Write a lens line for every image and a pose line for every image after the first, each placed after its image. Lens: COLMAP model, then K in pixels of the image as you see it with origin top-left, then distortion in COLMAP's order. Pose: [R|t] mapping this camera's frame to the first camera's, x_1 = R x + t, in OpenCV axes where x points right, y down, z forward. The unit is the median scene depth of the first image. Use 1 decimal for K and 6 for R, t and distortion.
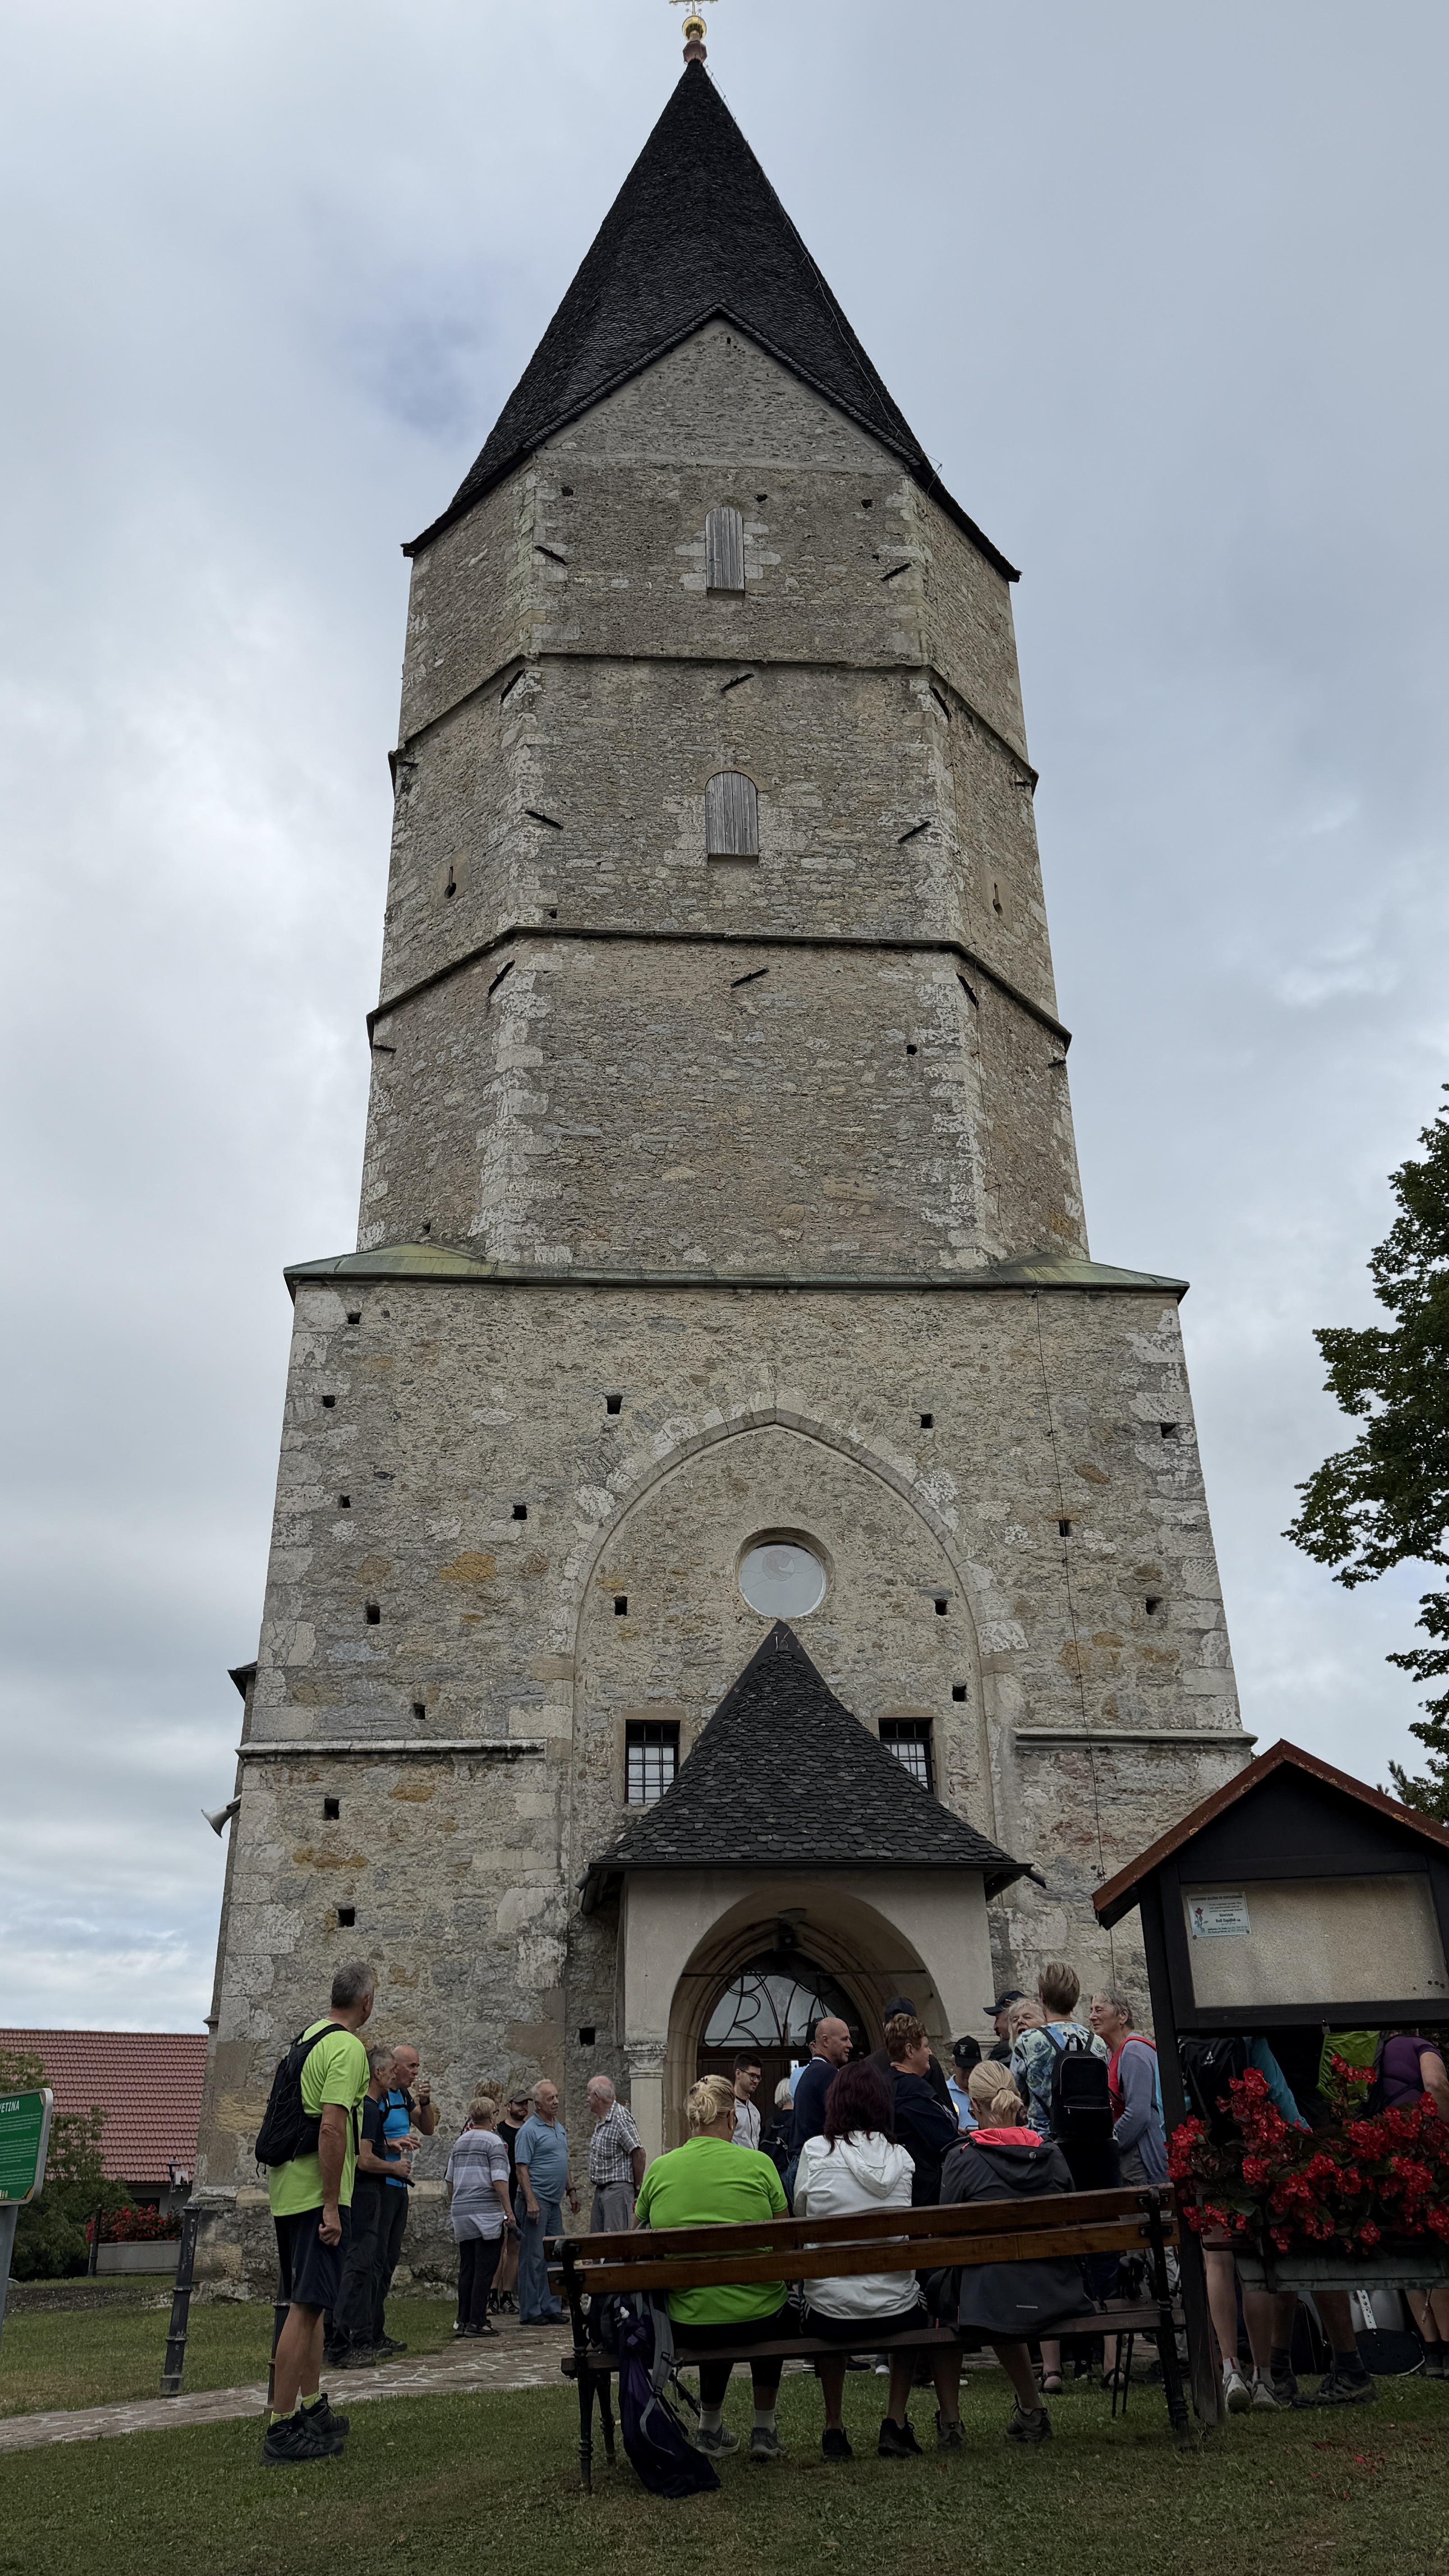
lens RADIAL K [[1760.2, 0, 726.7], [0, 1760.2, 1303.8], [0, 0, 1]] dist [0.187561, -0.401535]
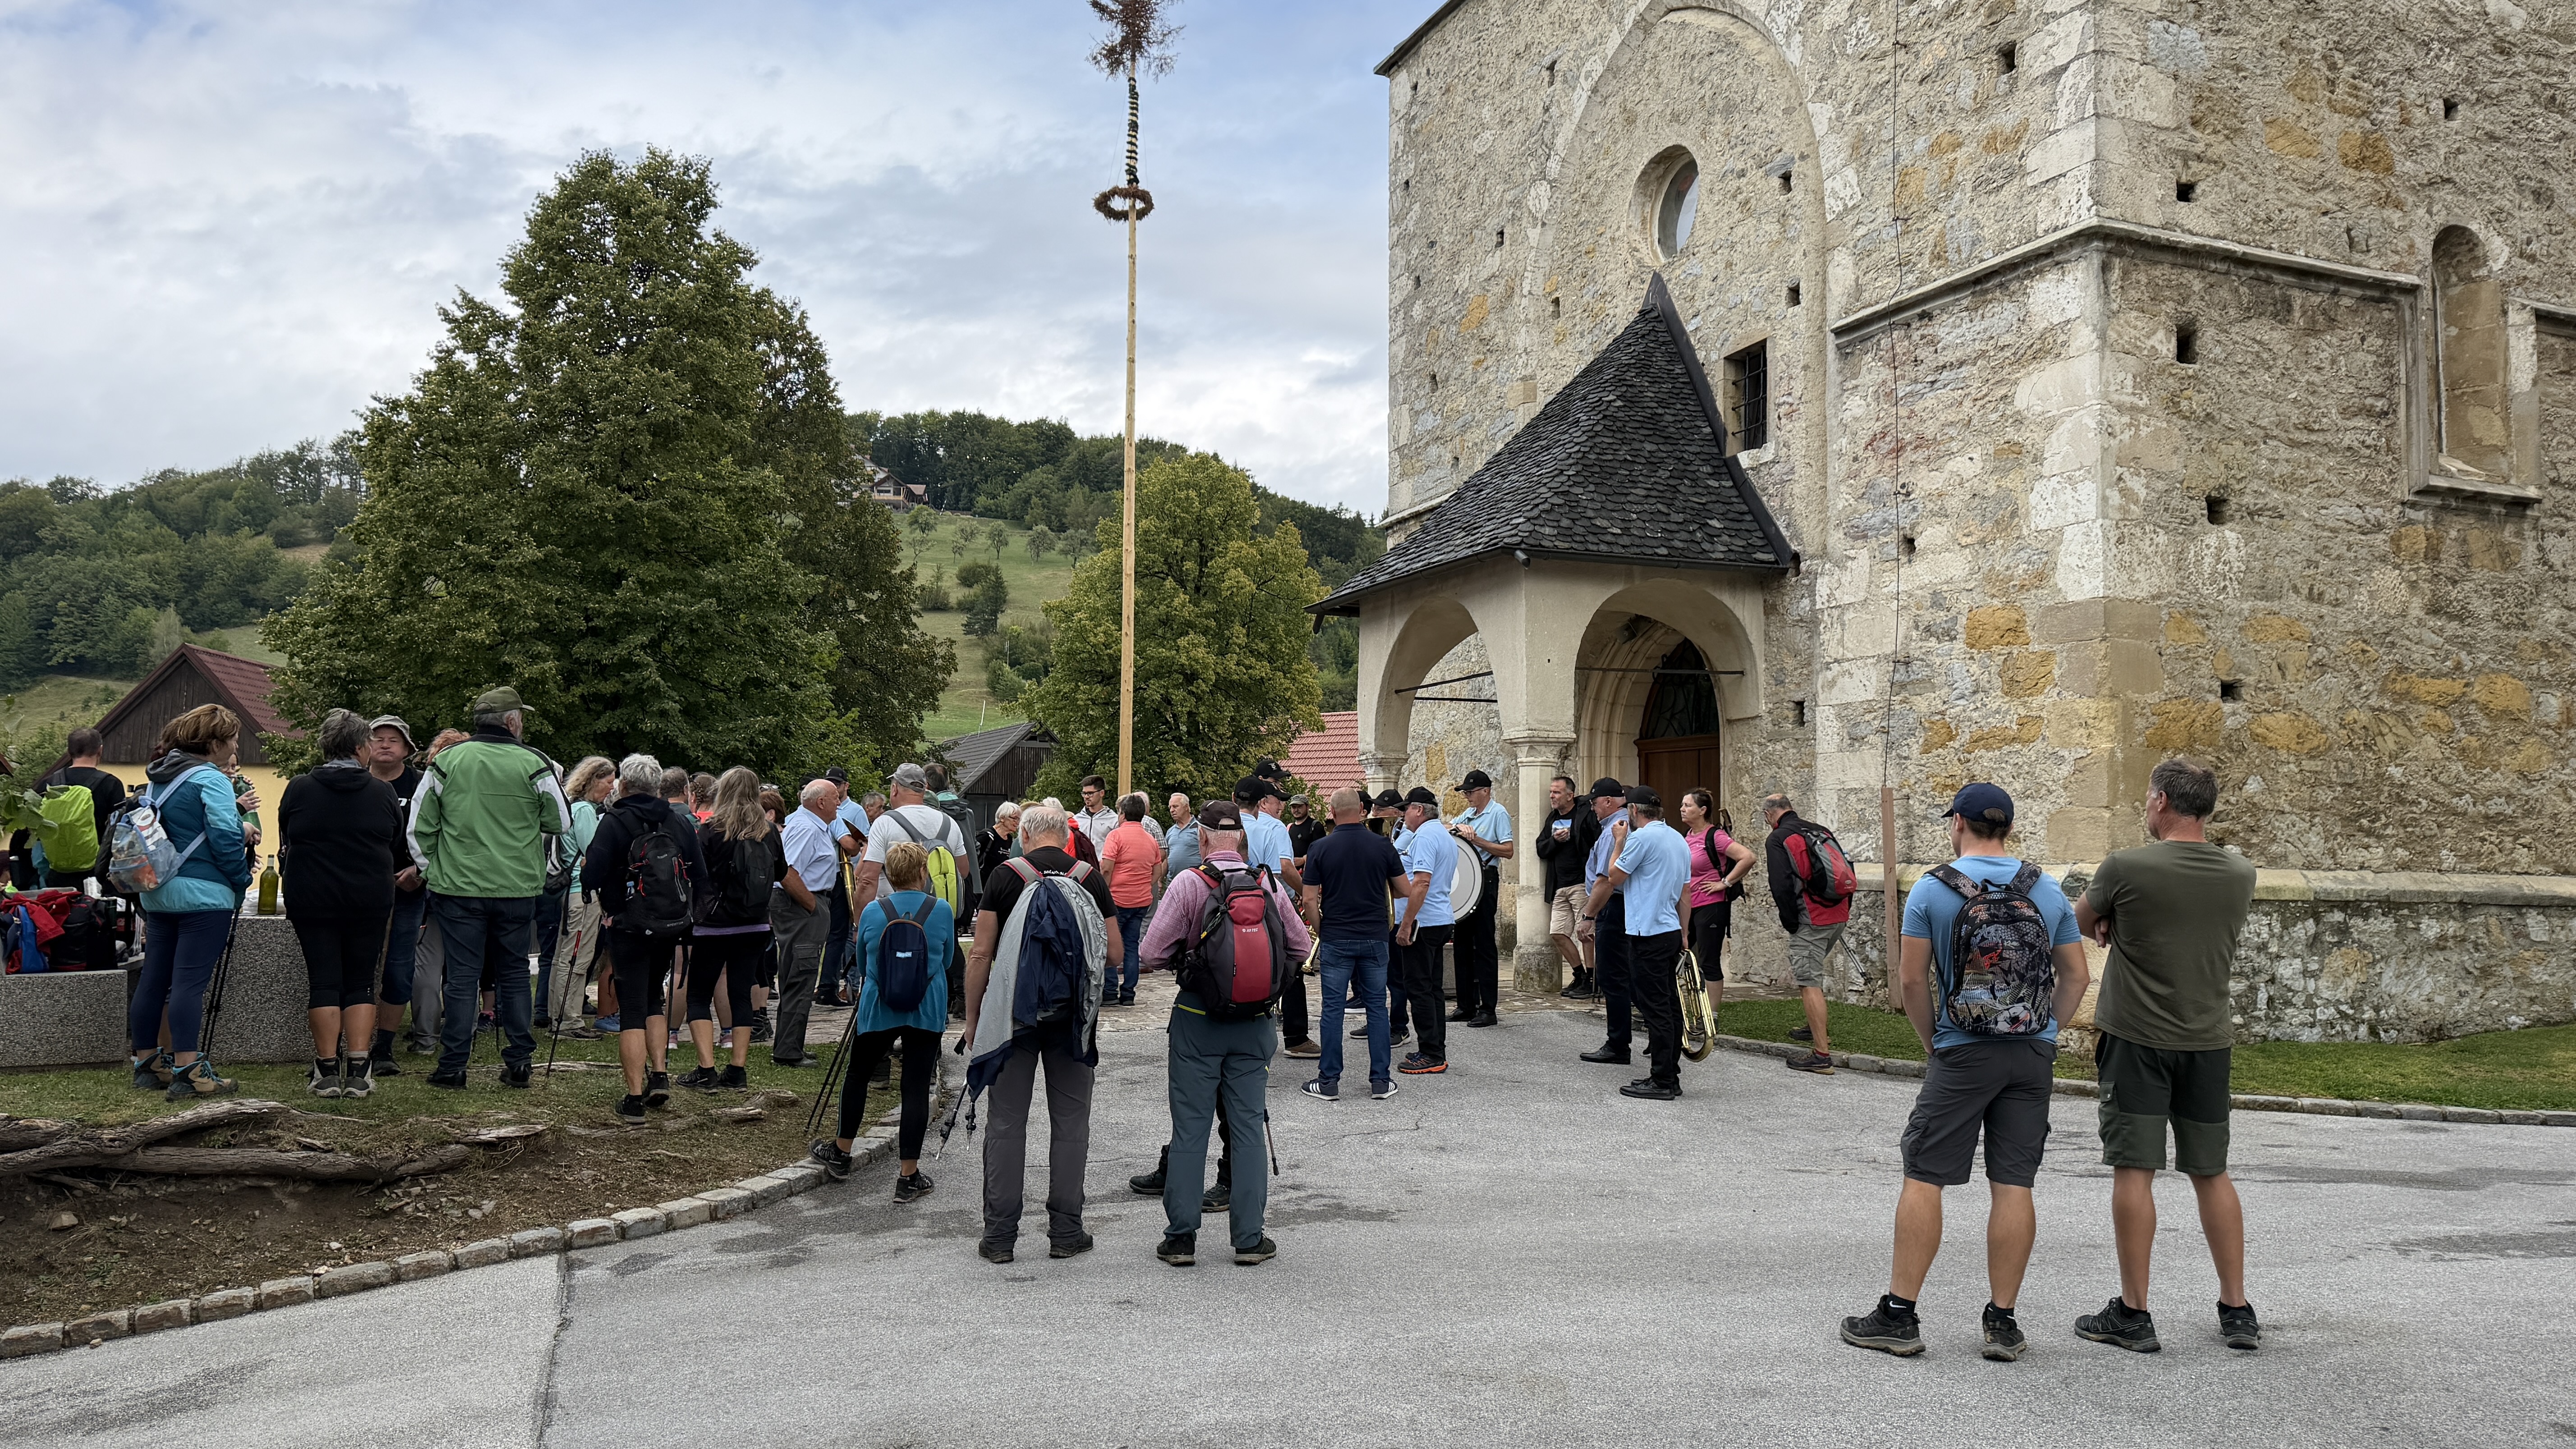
lens RADIAL K [[1760.2, 0, 1301.4], [0, 1760.2, 728.8], [0, 0, 1]] dist [0.187561, -0.401535]
pose [[0.325750, -0.046261, -0.944324, 0.746157], [0.418579, 0.902639, 0.100172, 0.216642], [0.847749, -0.427905, 0.313398, 0.501871]]
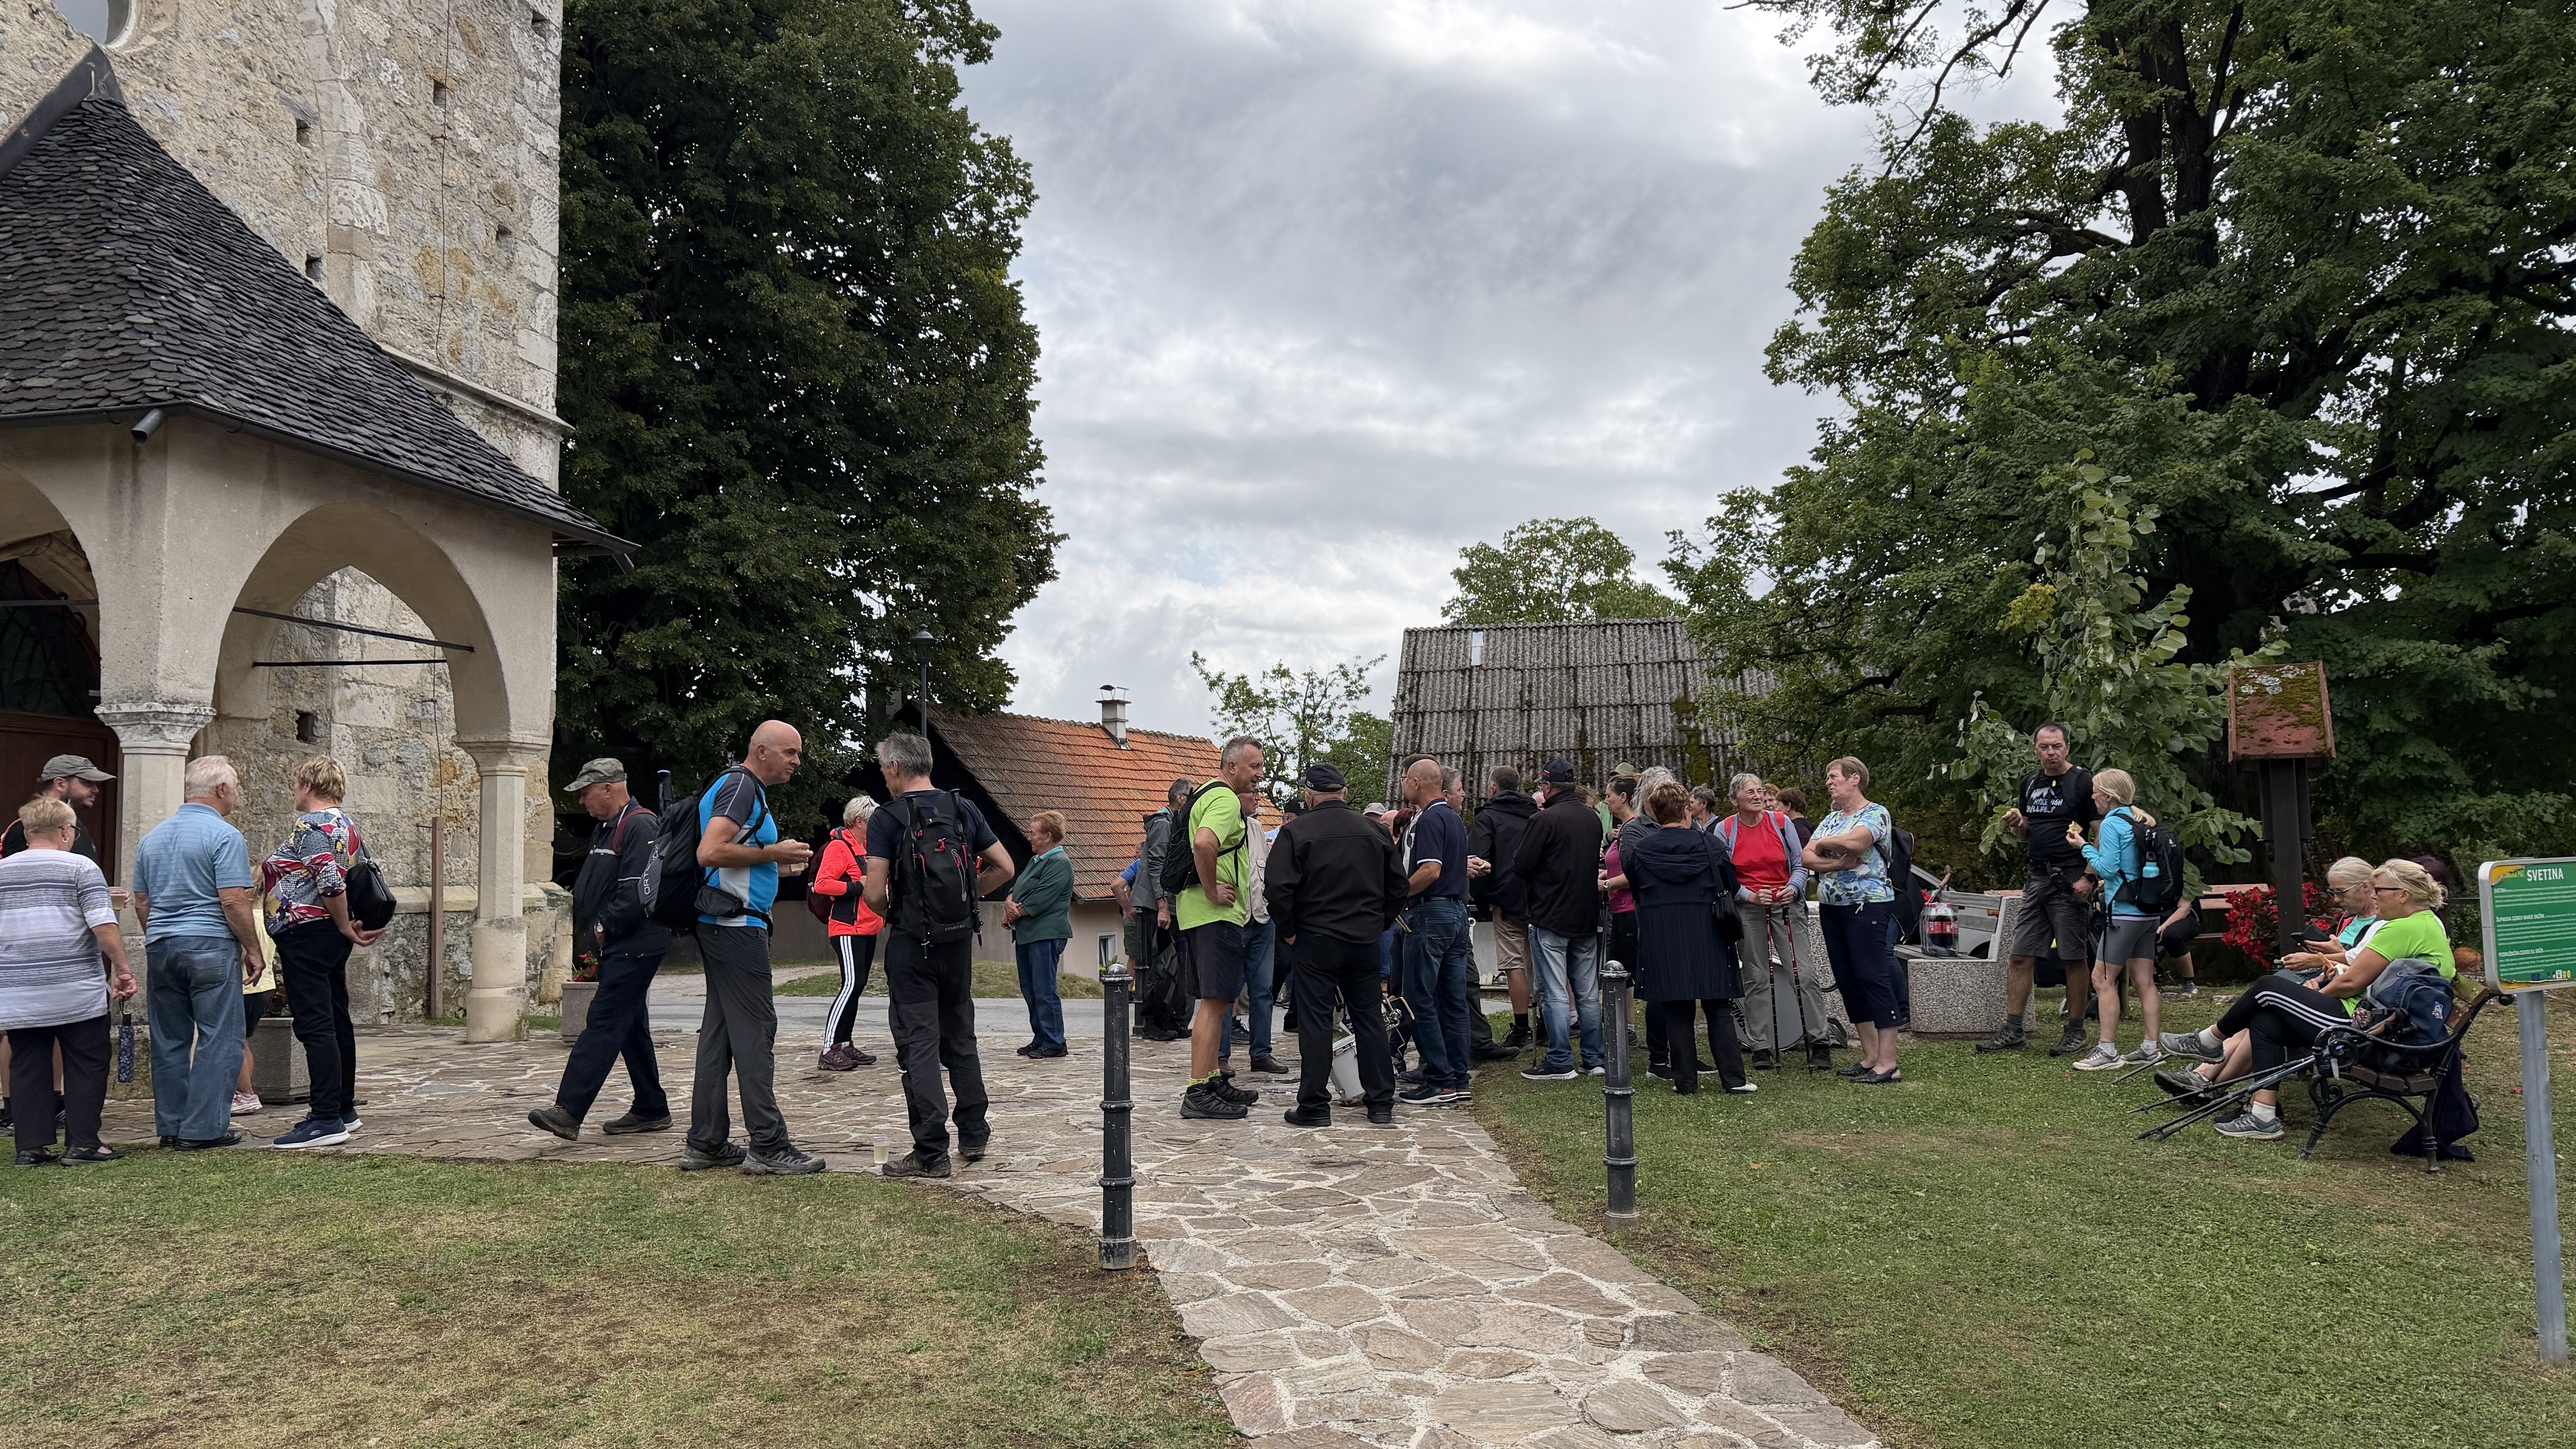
lens RADIAL K [[1780.8, 0, 1326.0], [0, 1780.8, 747.1], [0, 0, 1]] dist [0.004563, -0.027793]
pose [[0.239007, 0.077966, 0.967883, -0.408695], [-0.431876, 0.901290, 0.034045, 0.189940], [-0.869689, -0.426142, 0.249087, 0.407727]]
